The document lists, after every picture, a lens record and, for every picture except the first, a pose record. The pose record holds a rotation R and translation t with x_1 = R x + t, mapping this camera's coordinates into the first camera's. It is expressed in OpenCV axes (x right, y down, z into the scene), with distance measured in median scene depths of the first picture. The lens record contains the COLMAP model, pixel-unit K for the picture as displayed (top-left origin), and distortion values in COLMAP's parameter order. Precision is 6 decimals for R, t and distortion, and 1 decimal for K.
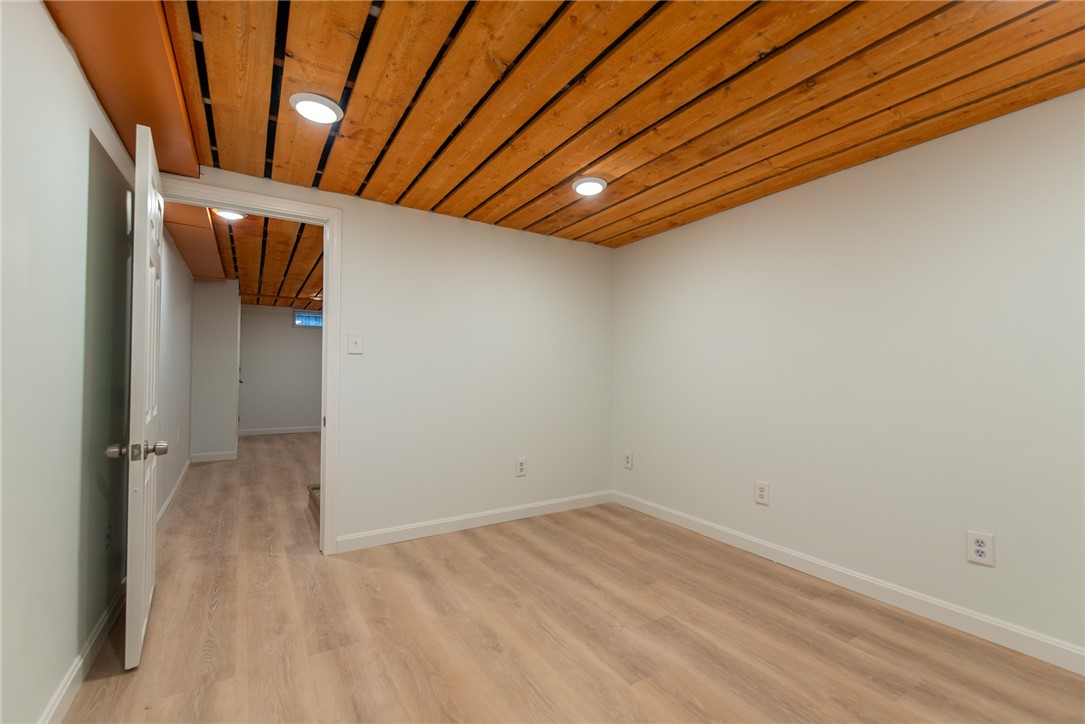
lens RADIAL K [[463.5, 0, 543.1], [0, 463.5, 365.2], [0, 0, 1]] dist [-0.000314, -0.000003]
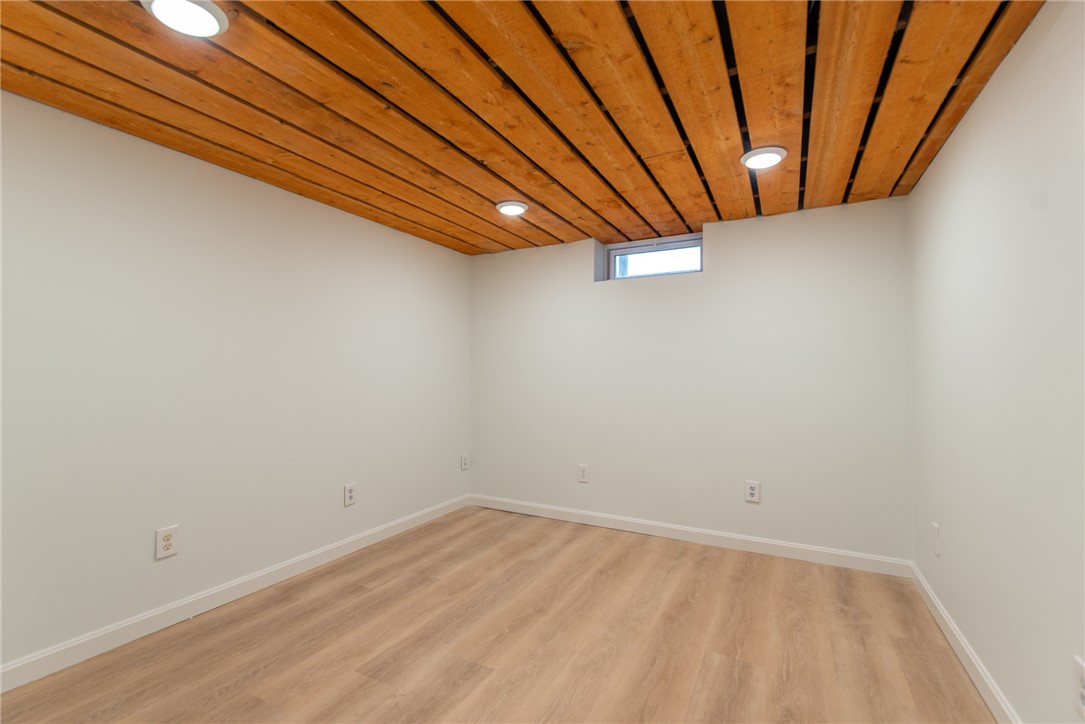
lens RADIAL K [[463.5, 0, 543.1], [0, 463.5, 365.2], [0, 0, 1]] dist [-0.000314, -0.000003]
pose [[-0.499057, 0.006379, 0.866546, -0.672226], [-0.020634, 0.999602, -0.019243, -0.011444], [-0.866324, -0.027484, -0.498726, 1.193397]]
